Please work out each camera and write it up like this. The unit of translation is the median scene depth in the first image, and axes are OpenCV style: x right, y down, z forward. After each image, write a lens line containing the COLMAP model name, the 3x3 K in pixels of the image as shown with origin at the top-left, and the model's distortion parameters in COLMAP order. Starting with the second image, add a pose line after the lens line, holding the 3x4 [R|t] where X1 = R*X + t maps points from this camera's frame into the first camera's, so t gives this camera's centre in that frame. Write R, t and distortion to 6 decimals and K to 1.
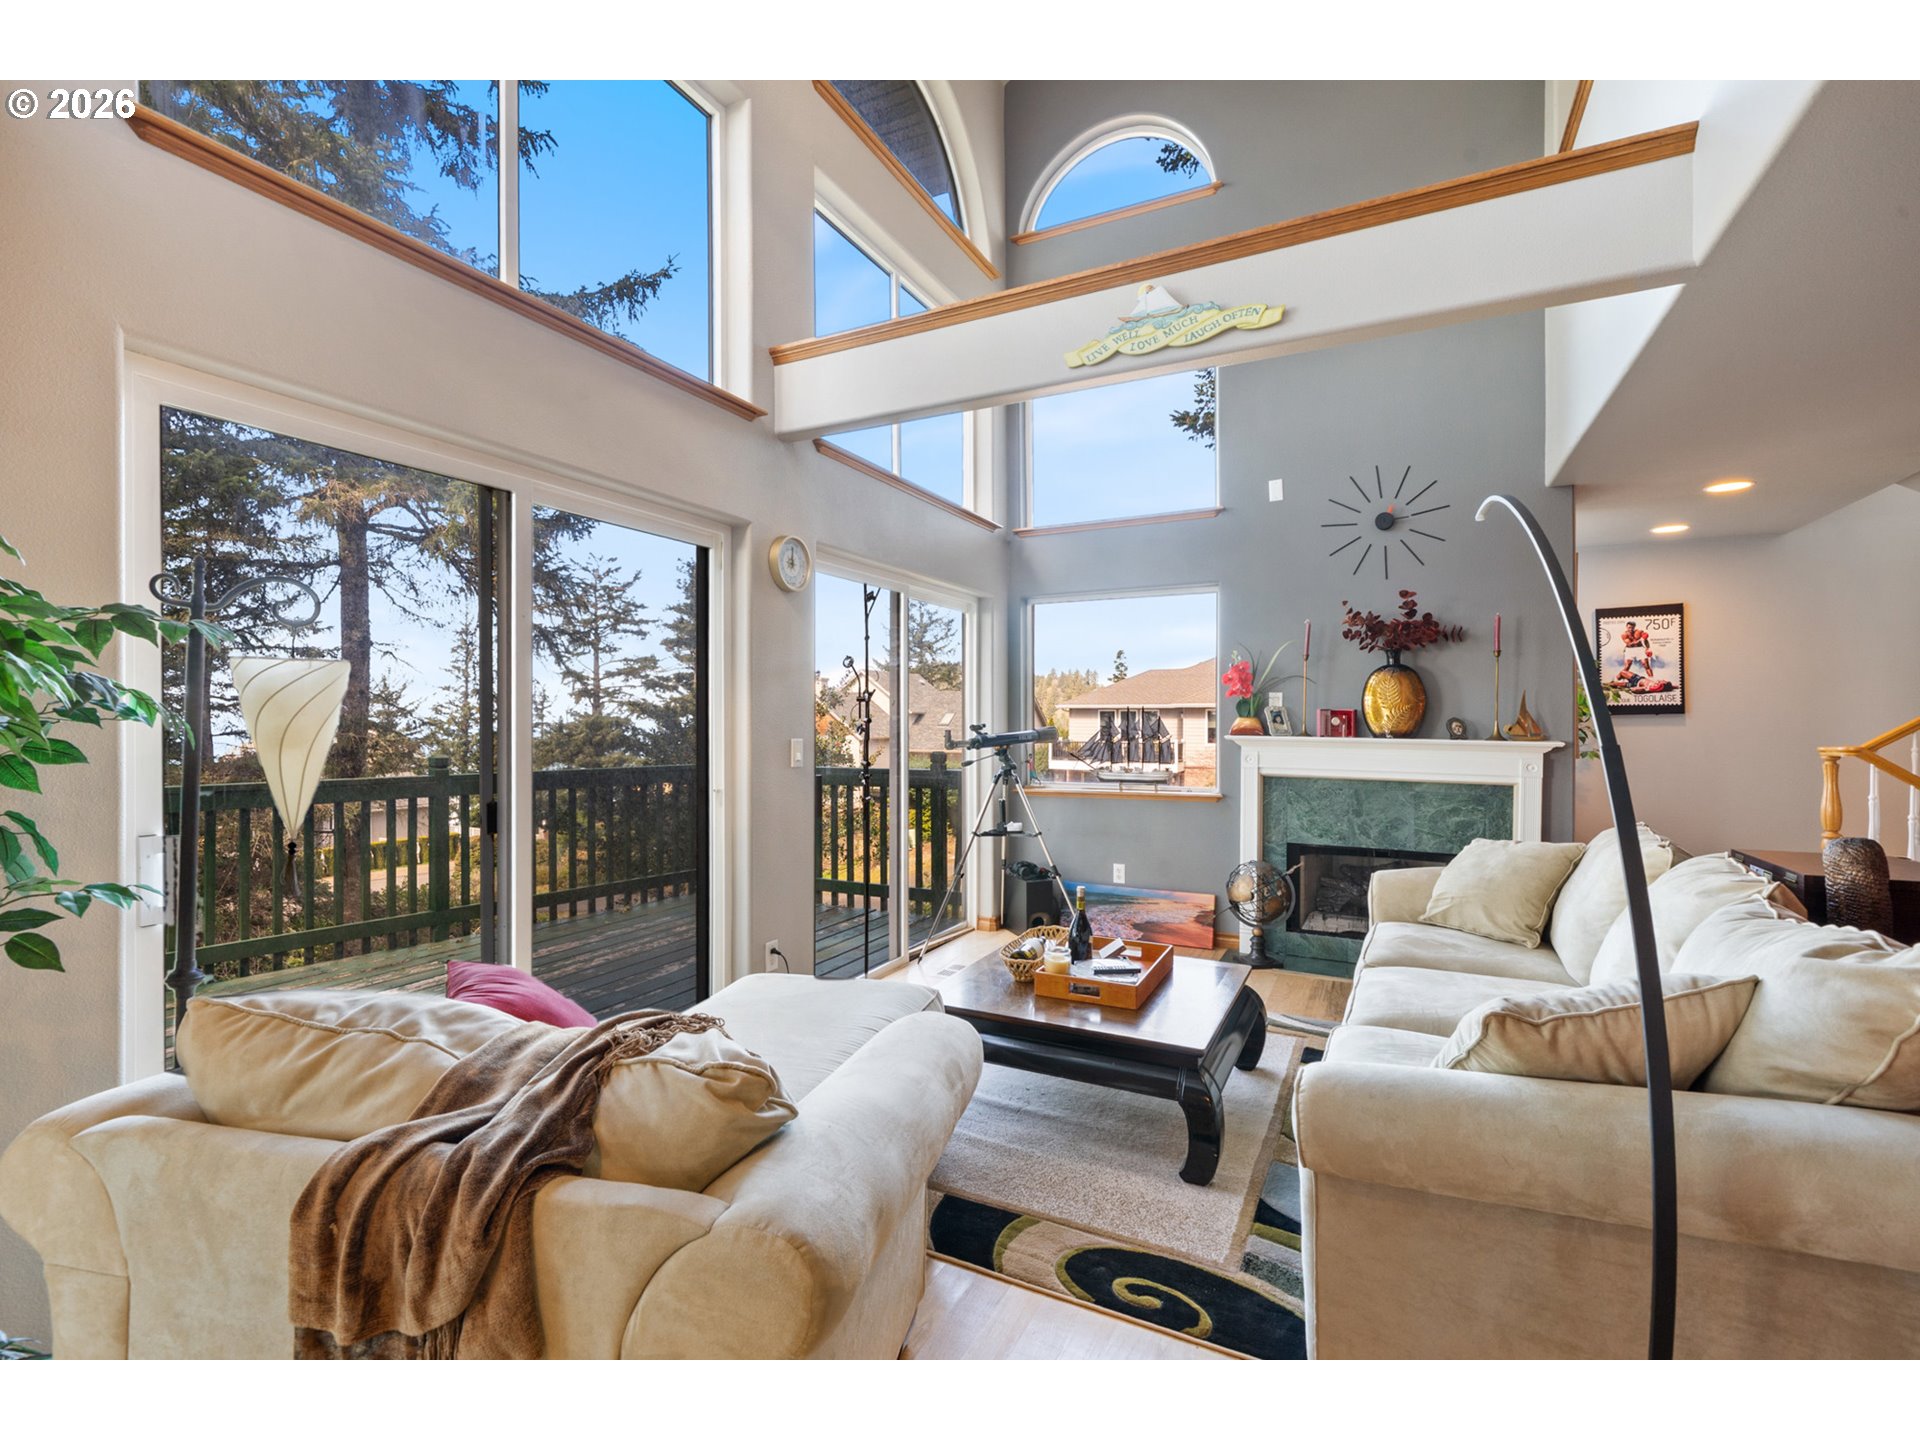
lens RADIAL K [[872.6, 0, 957.8], [0, 872.6, 716.8], [0, 0, 1]] dist [-0.000180, 0.000105]
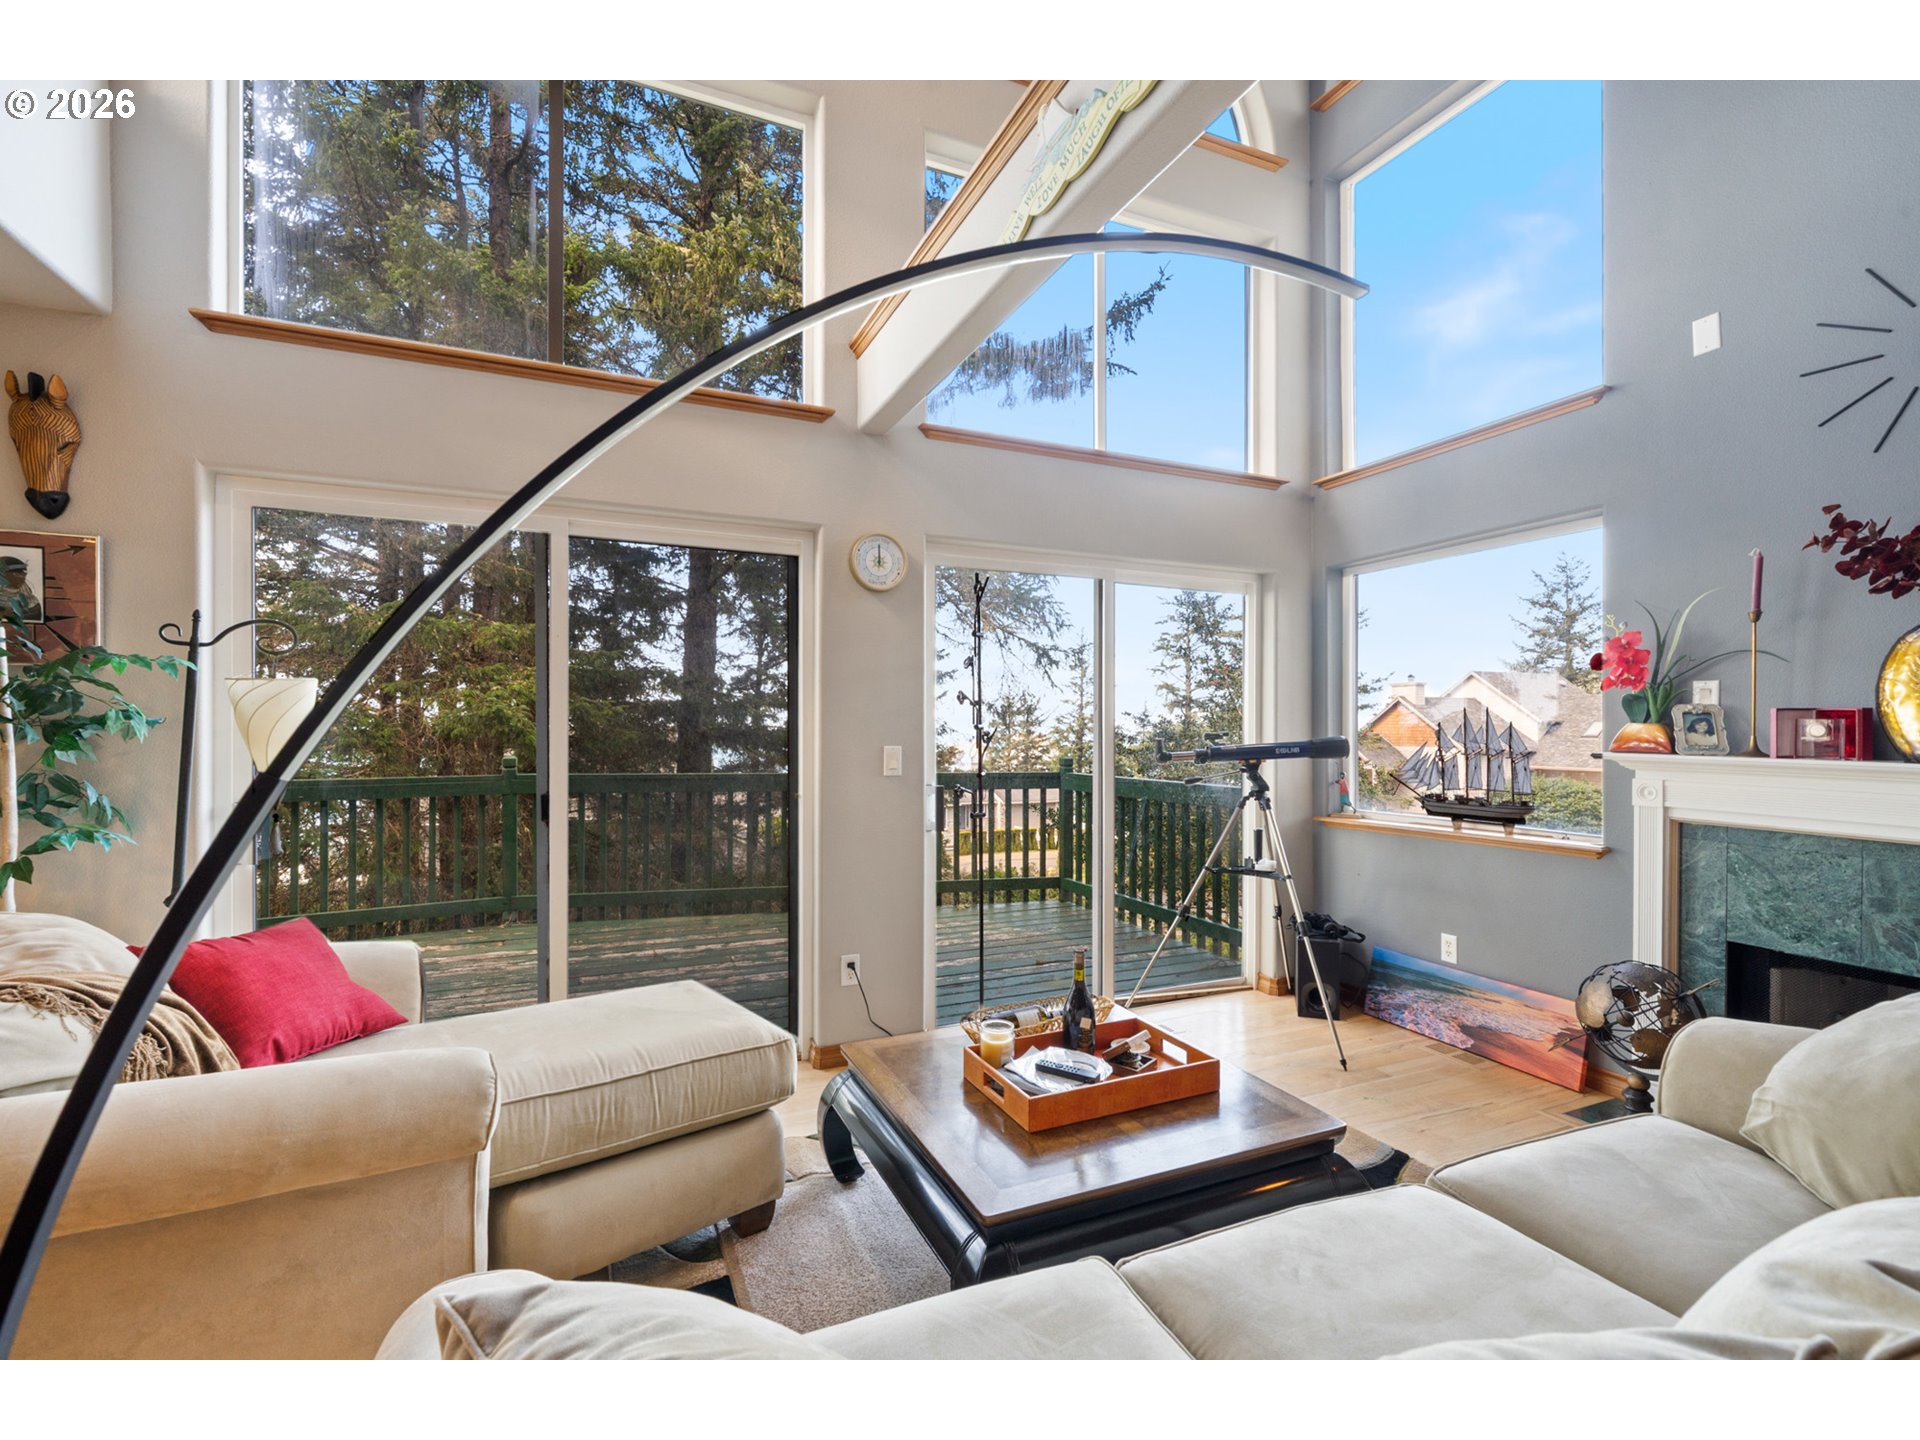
lens RADIAL K [[863.3, 0, 959.5], [0, 863.3, 724.9], [0, 0, 1]] dist [0.011549, -0.000149]
pose [[0.779322, -0.000558, -0.626623, 0.329283], [-0.000540, 0.999999, -0.001562, 0.002520], [0.626623, 0.001556, 0.779321, 0.224098]]
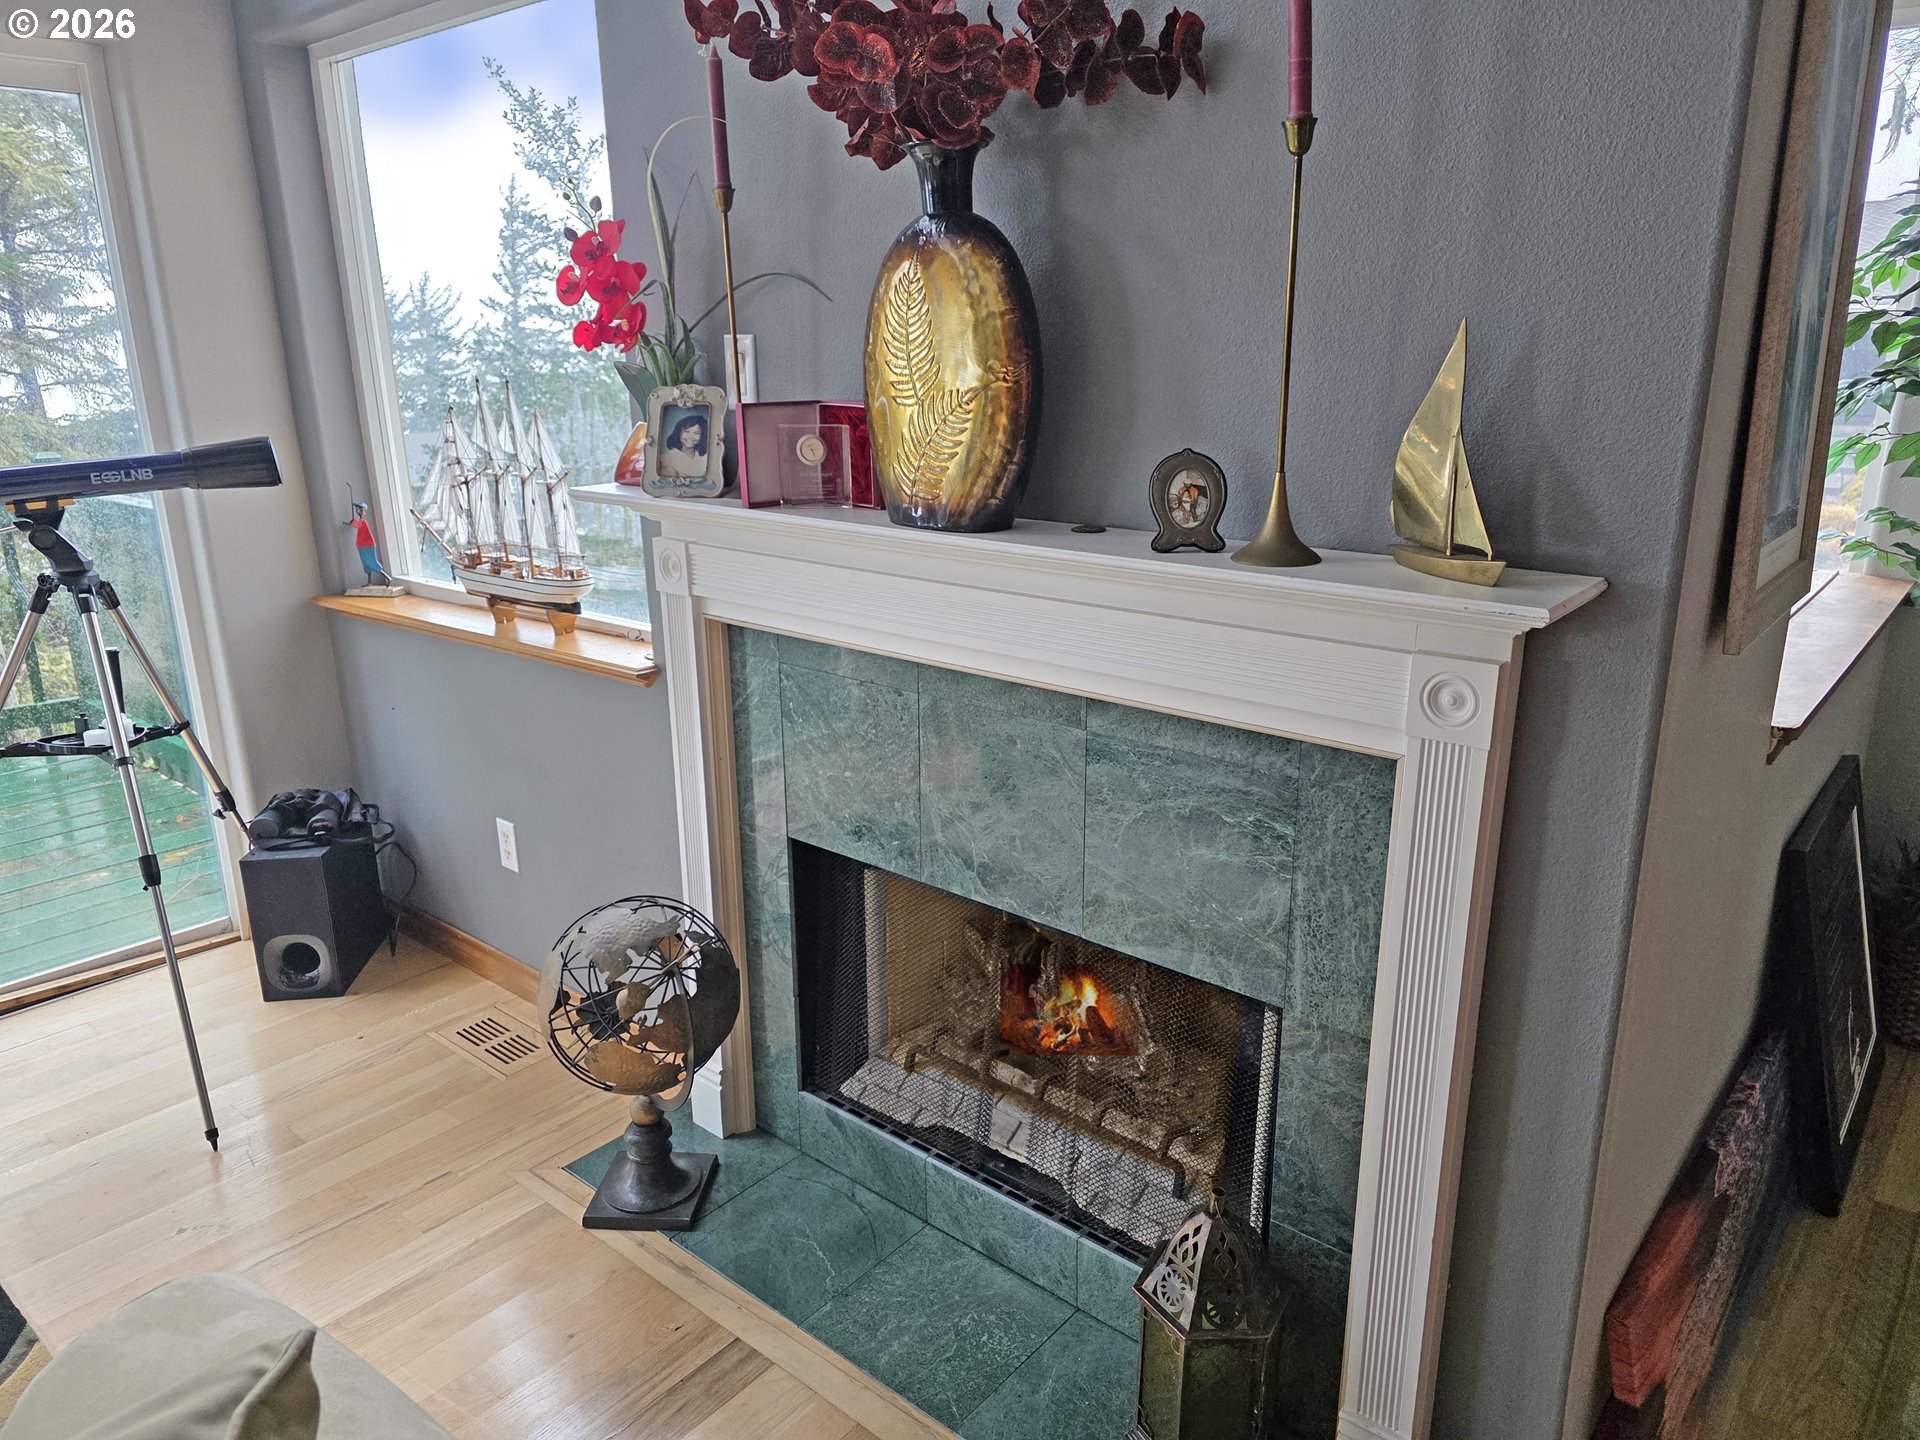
lens RADIAL K [[1300.3, 0, 1027.3], [0, 1300.3, 724.8], [0, 0, 1]] dist [-0.027685, 0.001606]
pose [[0.979484, 0.053911, -0.194177, 0.526412], [0.003528, 0.958817, 0.284003, -0.024079], [0.201491, -0.278861, 0.938956, 0.571407]]
